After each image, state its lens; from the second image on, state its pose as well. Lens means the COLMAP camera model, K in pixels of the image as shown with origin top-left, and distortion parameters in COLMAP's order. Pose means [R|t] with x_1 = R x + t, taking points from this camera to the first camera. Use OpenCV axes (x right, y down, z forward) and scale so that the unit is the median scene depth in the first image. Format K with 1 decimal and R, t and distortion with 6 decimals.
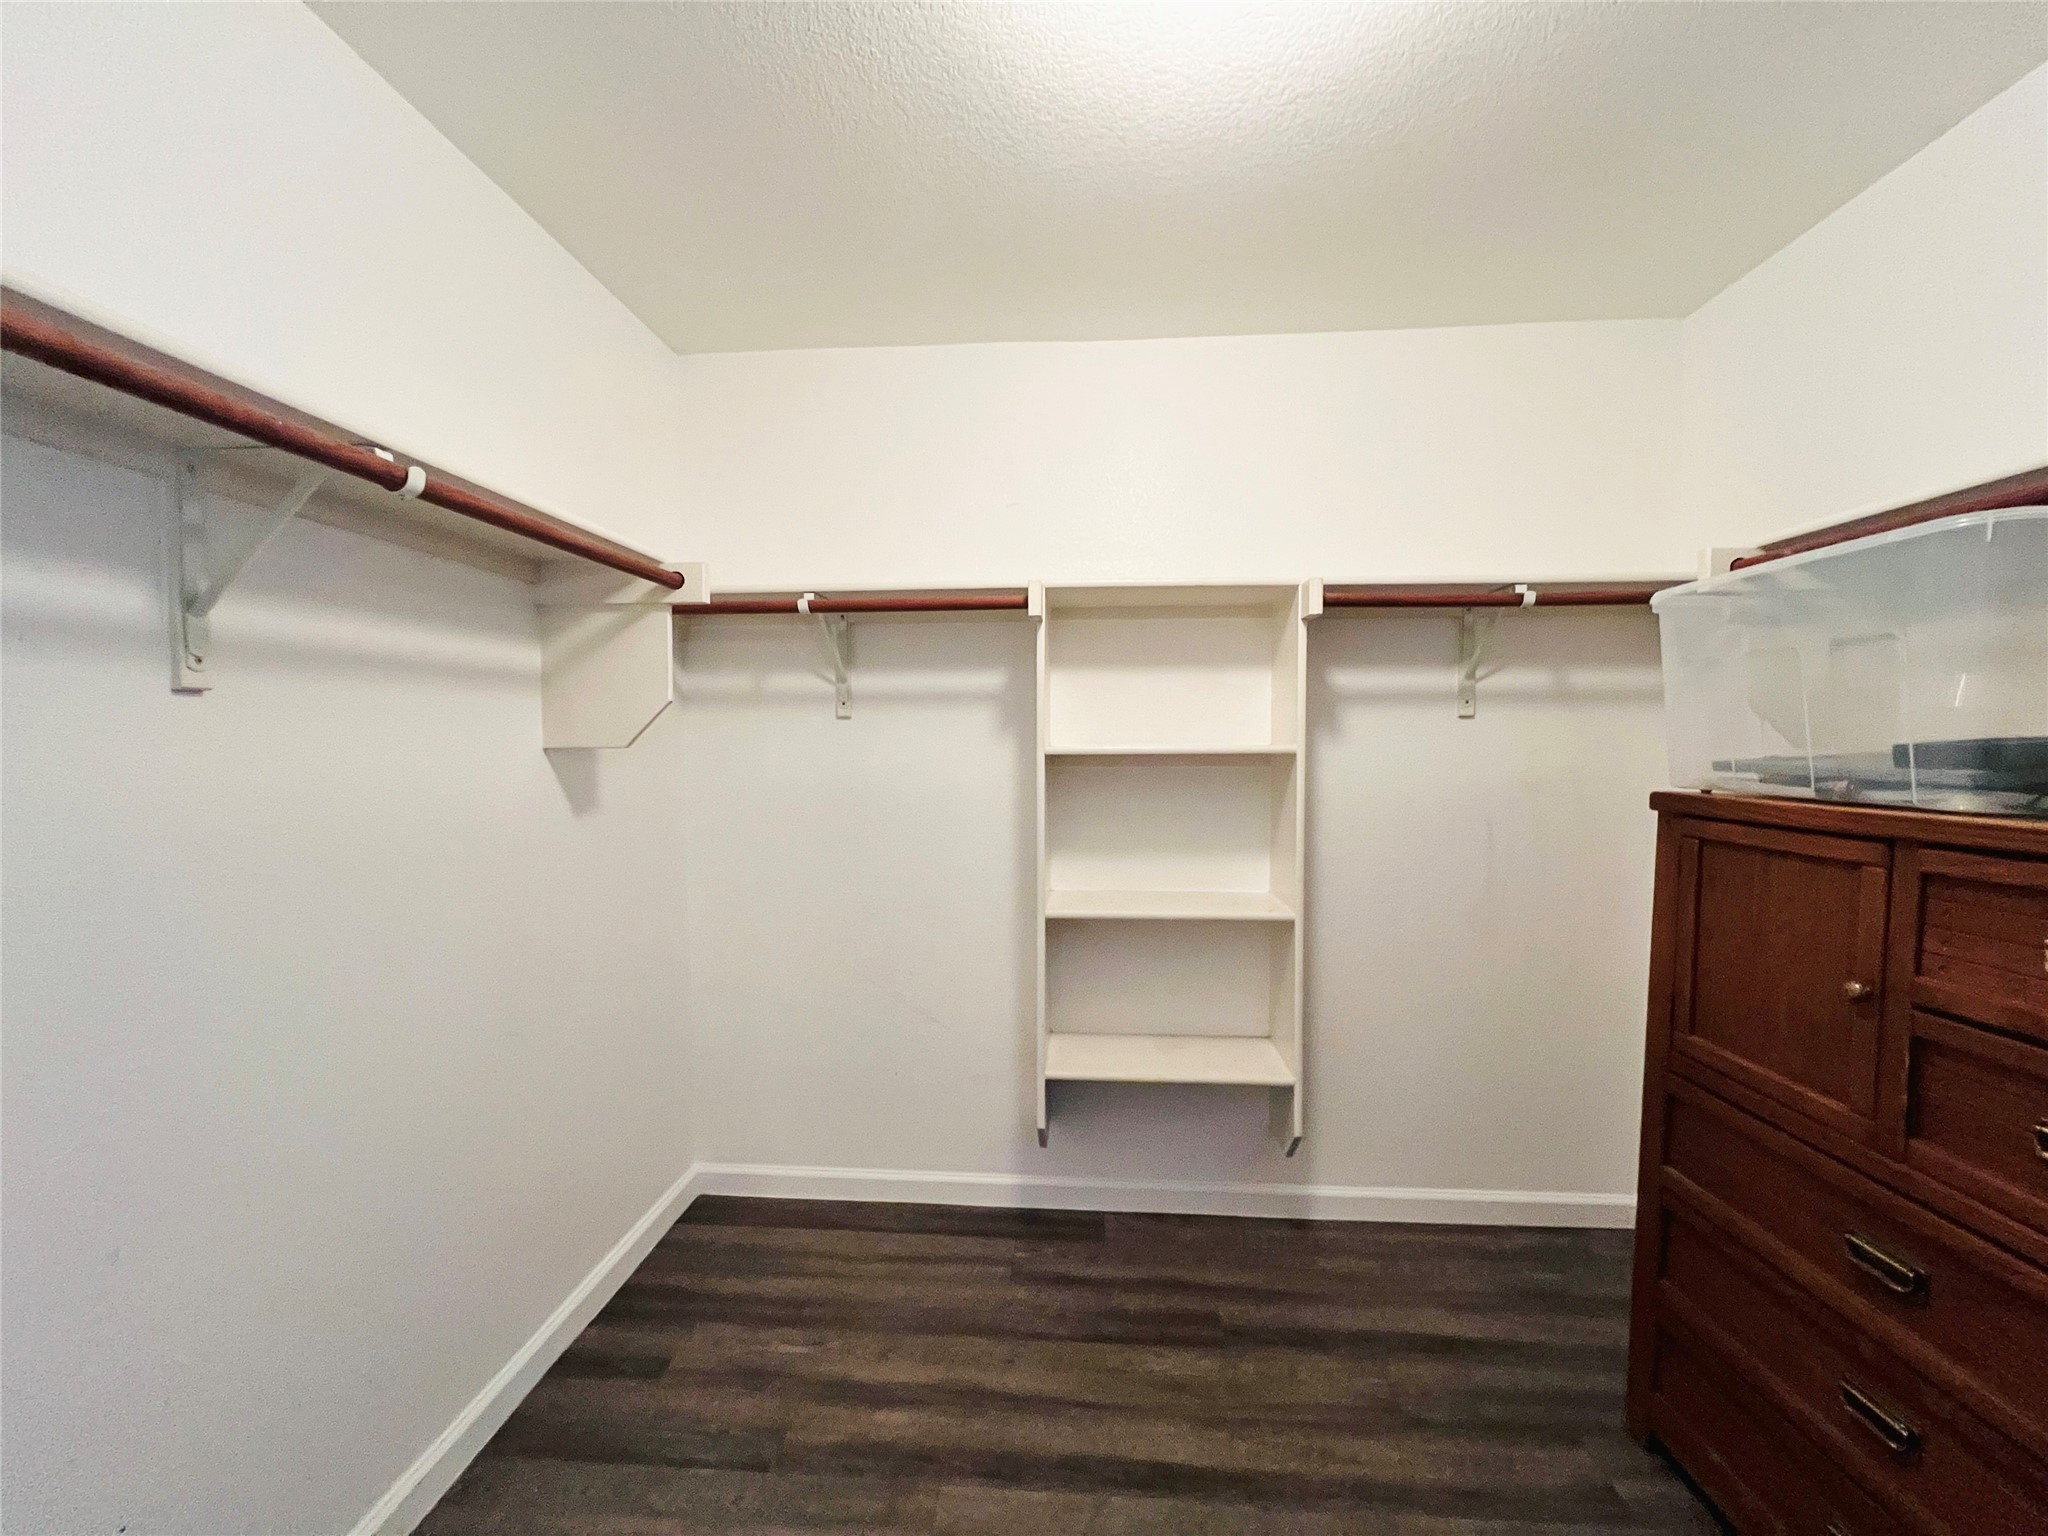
lens RADIAL K [[822.4, 0, 1028.5], [0, 822.4, 774.2], [0, 0, 1]] dist [-0.003223, 0.001313]
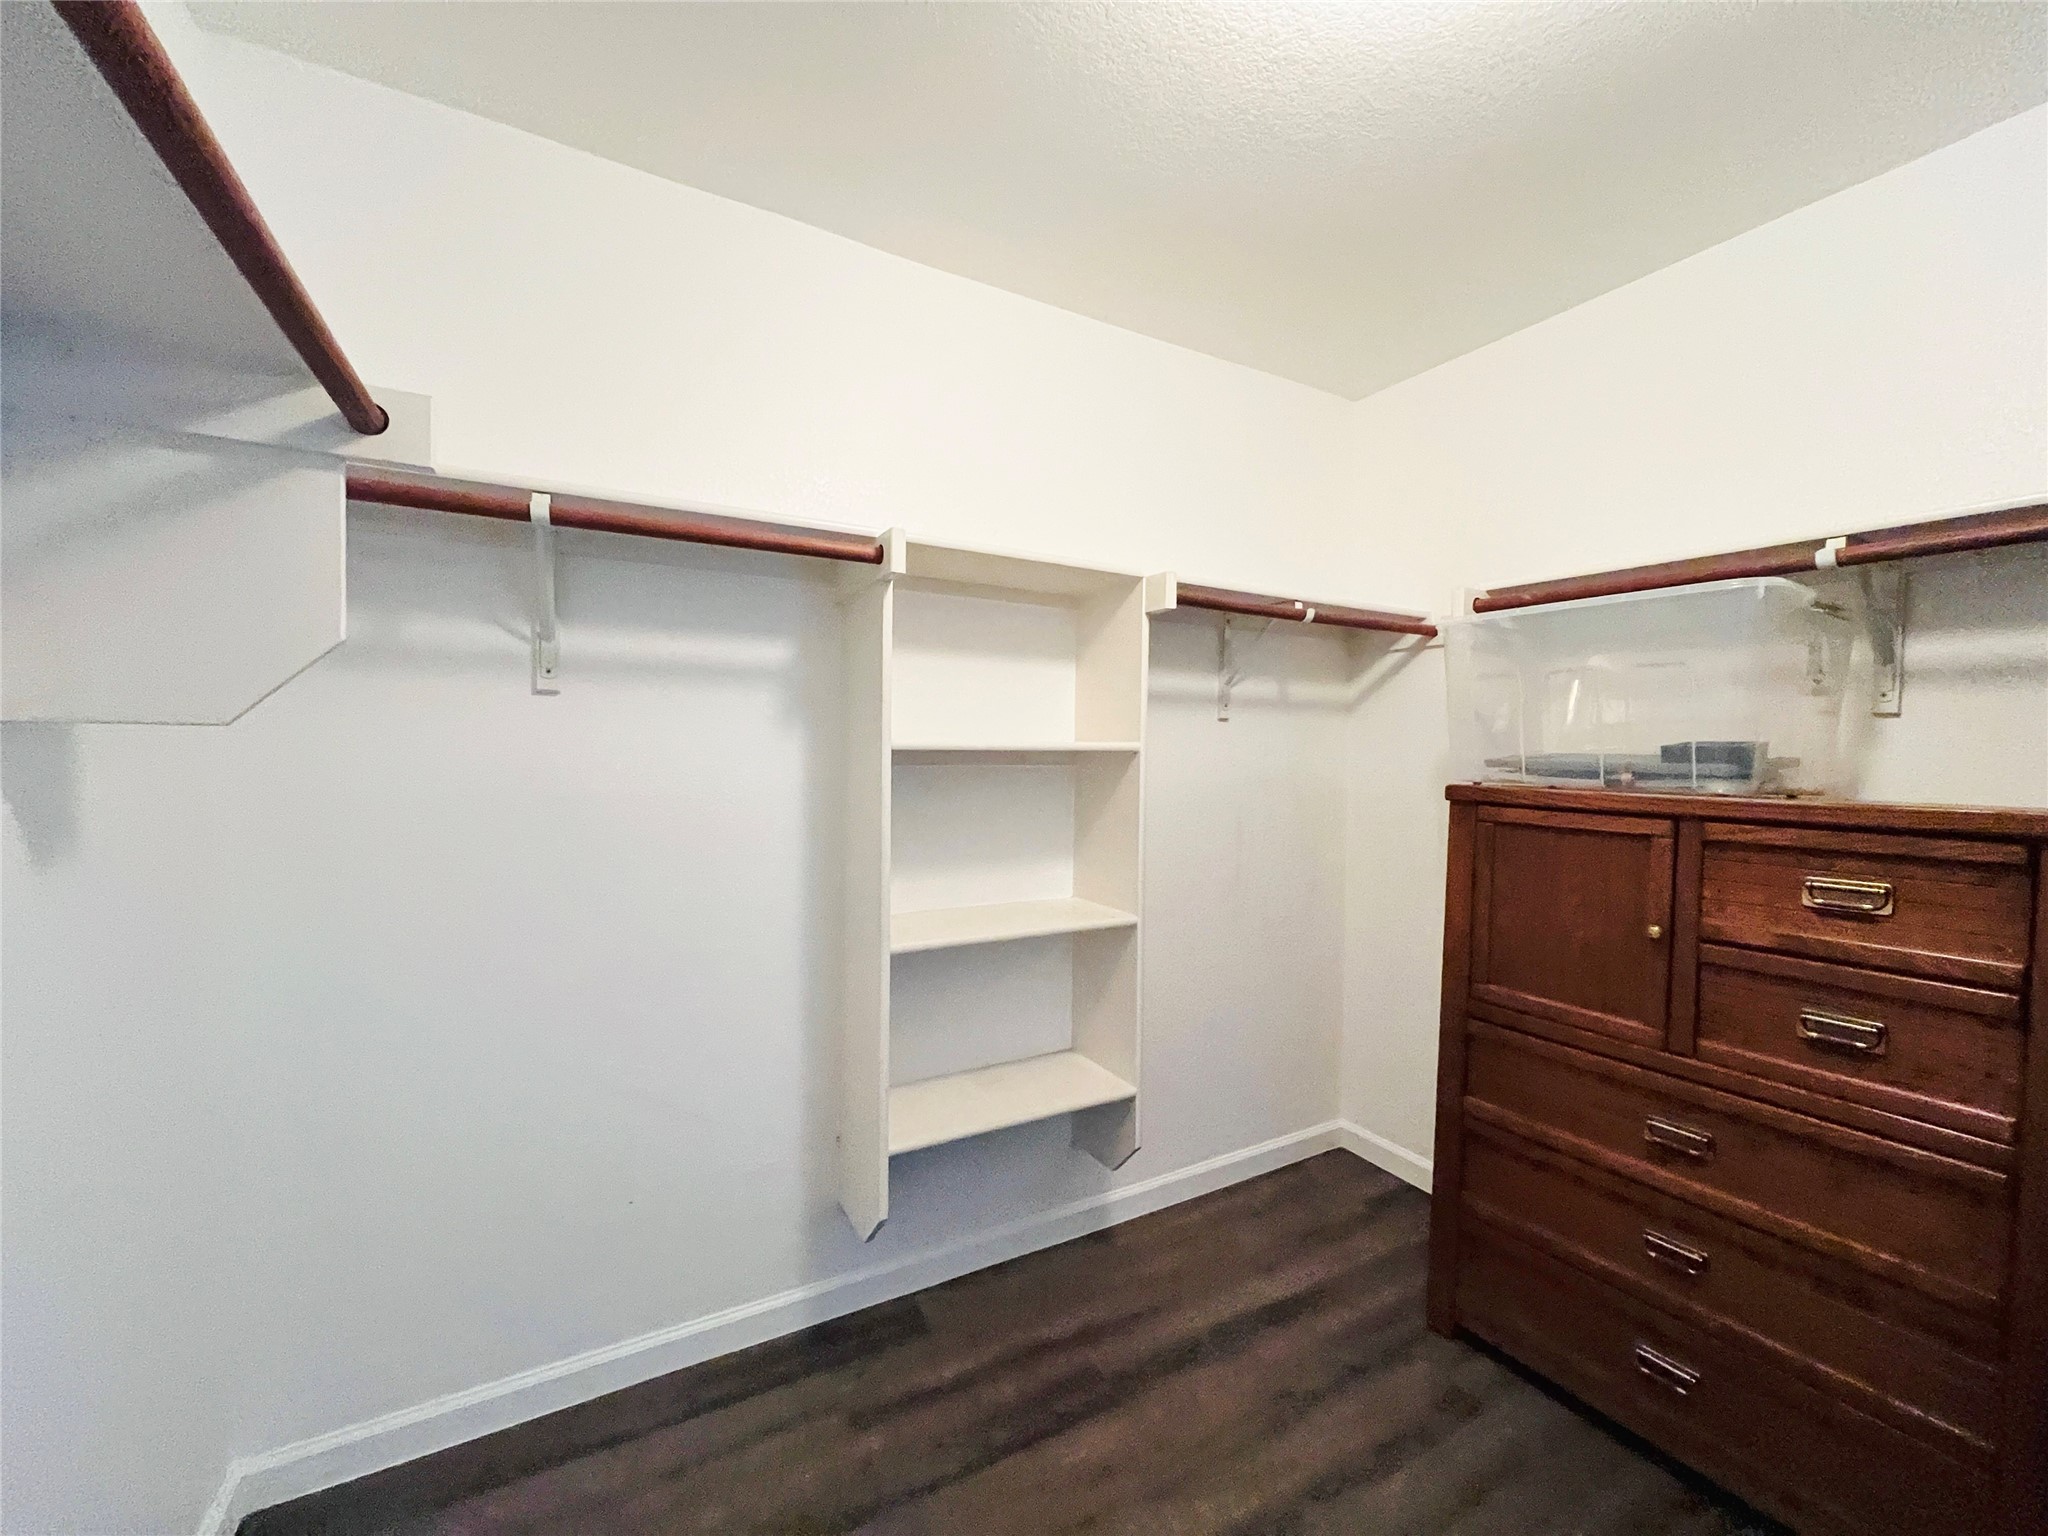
lens RADIAL K [[822.4, 0, 1026.8], [0, 822.4, 772.5], [0, 0, 1]] dist [-0.003223, 0.001313]
pose [[0.831971, -0.004215, 0.554803, -0.360846], [0.007734, 0.999962, -0.004000, 0.002971], [-0.554765, 0.007619, 0.831972, 0.302214]]
